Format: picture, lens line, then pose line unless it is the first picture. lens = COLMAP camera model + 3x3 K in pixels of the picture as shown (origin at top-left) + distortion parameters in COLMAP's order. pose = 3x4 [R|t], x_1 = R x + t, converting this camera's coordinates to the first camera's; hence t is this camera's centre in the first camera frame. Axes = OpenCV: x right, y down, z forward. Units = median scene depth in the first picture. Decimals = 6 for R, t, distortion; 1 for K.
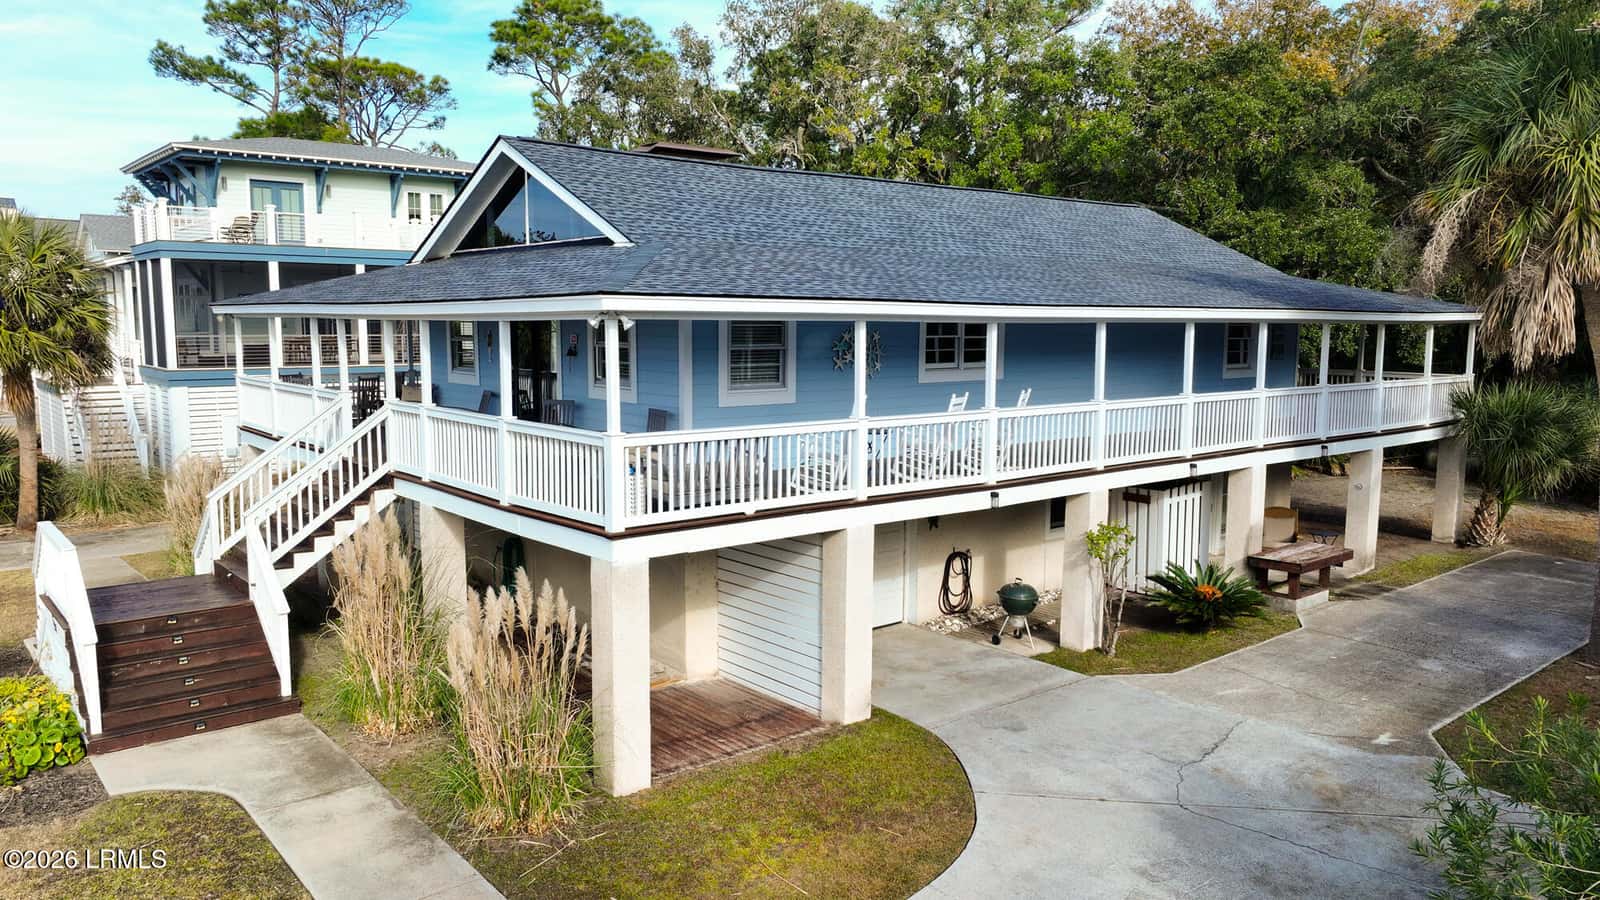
lens RADIAL K [[1119.5, 0, 794.3], [0, 1119.5, 449.1], [0, 0, 1]] dist [0.009762, 0.000635]
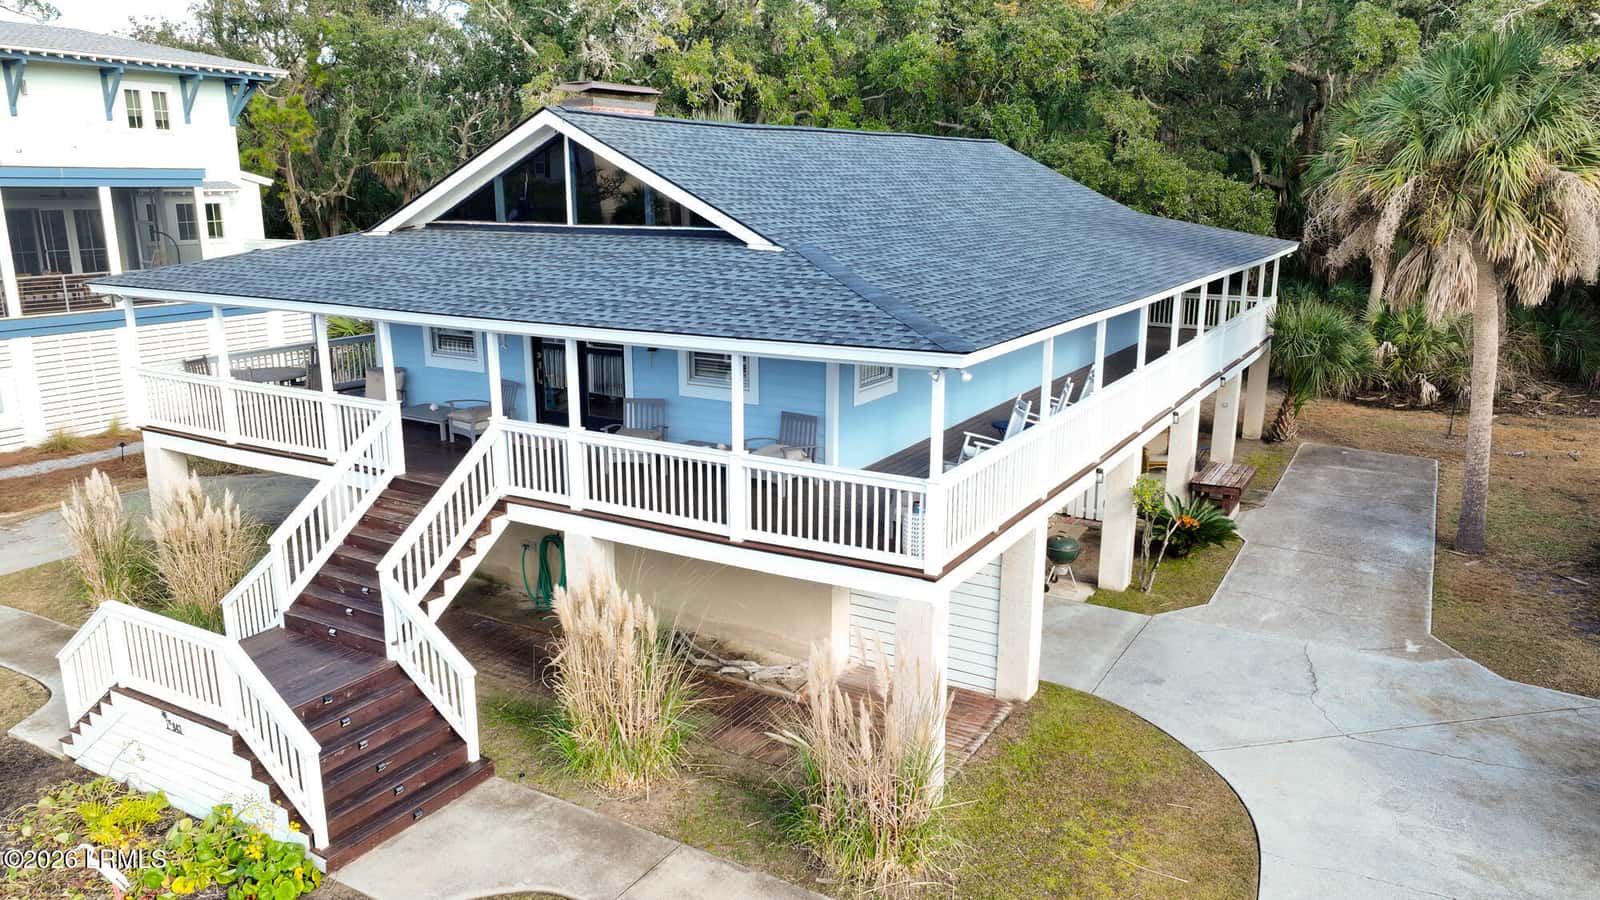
lens RADIAL K [[1119.5, 0, 794.3], [0, 1119.5, 449.1], [0, 0, 1]] dist [0.009762, 0.000635]
pose [[0.941700, -0.081263, 0.326493, -0.430662], [0.042022, 0.991203, 0.125502, -0.122372], [-0.333820, -0.104465, 0.936831, 0.069000]]
